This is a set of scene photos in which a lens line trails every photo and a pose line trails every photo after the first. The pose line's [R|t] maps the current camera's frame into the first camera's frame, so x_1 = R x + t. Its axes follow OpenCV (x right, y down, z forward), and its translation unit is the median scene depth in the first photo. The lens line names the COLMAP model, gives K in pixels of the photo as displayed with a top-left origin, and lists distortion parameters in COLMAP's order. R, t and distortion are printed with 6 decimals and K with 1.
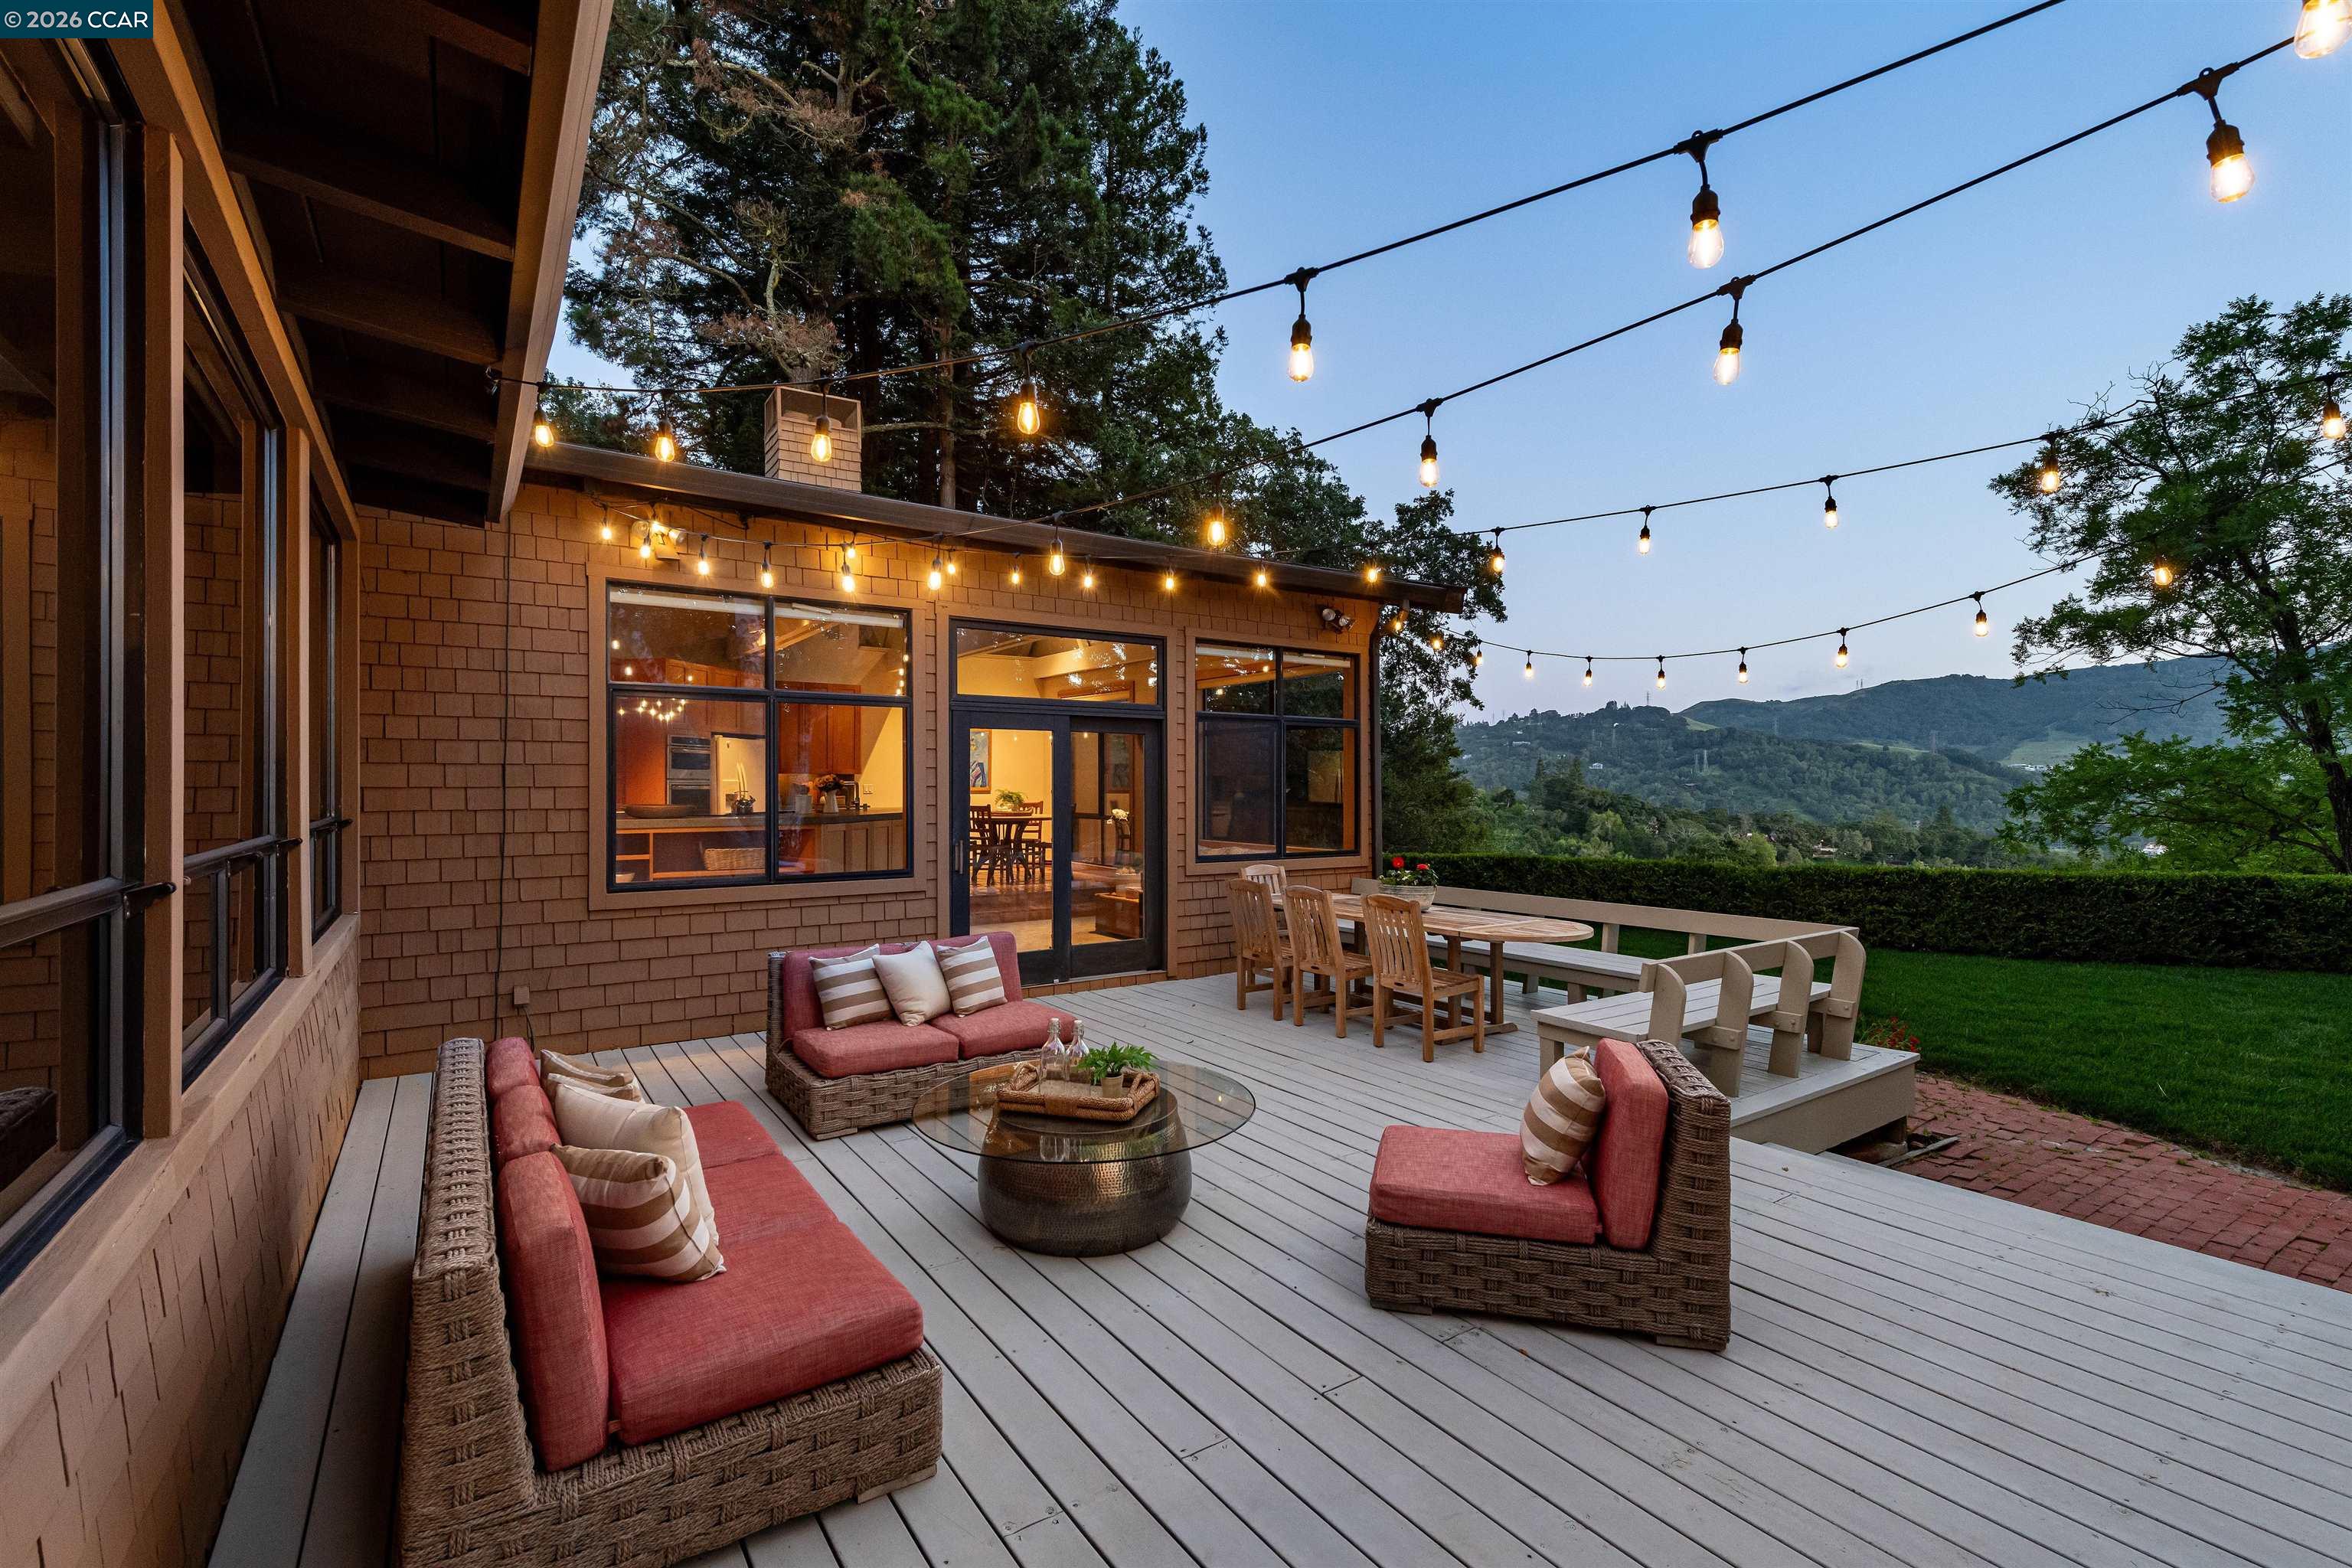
lens RADIAL K [[1027.5, 0, 1176.0], [0, 1027.5, 784.0], [0, 0, 1]] dist [0.015008, 0.000009]
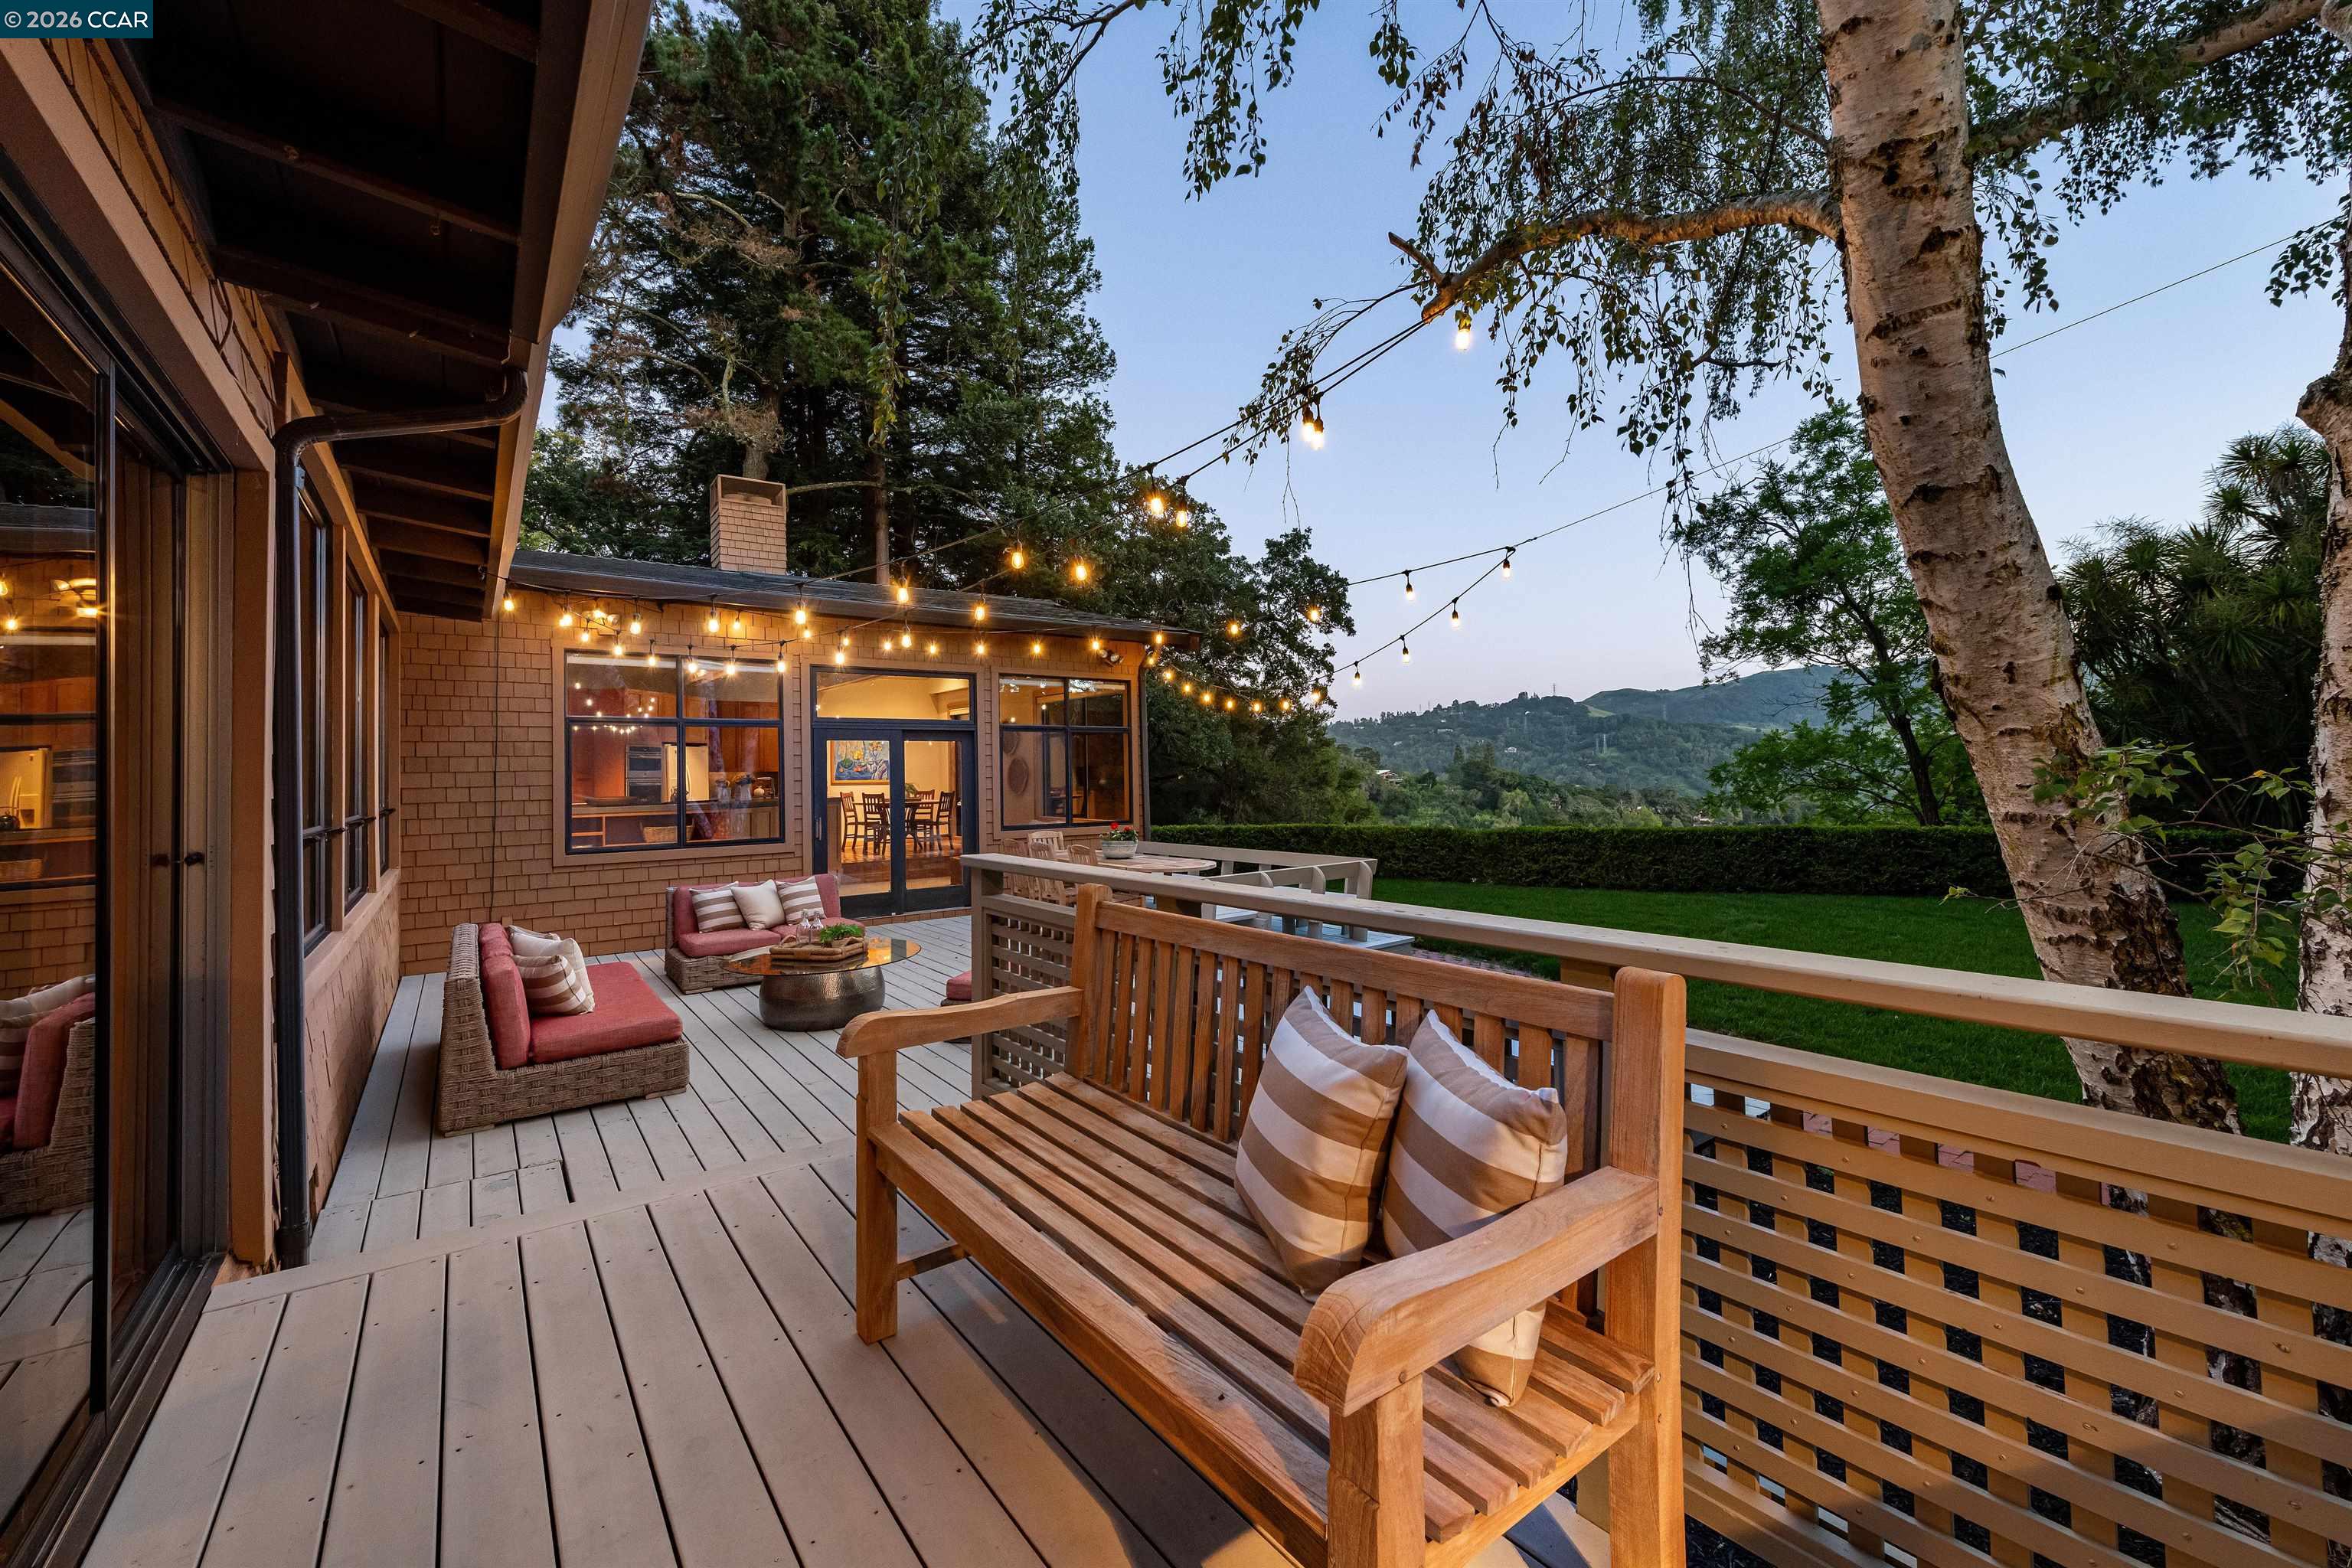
lens RADIAL K [[920.1, 0, 1172.7], [0, 920.1, 752.3], [0, 0, 1]] dist [0.011102, -0.000096]
pose [[0.998837, -0.016688, 0.045234, 0.139903], [0.017666, 0.999617, -0.021310, -0.000401], [-0.044861, 0.022085, 0.998749, -0.199316]]
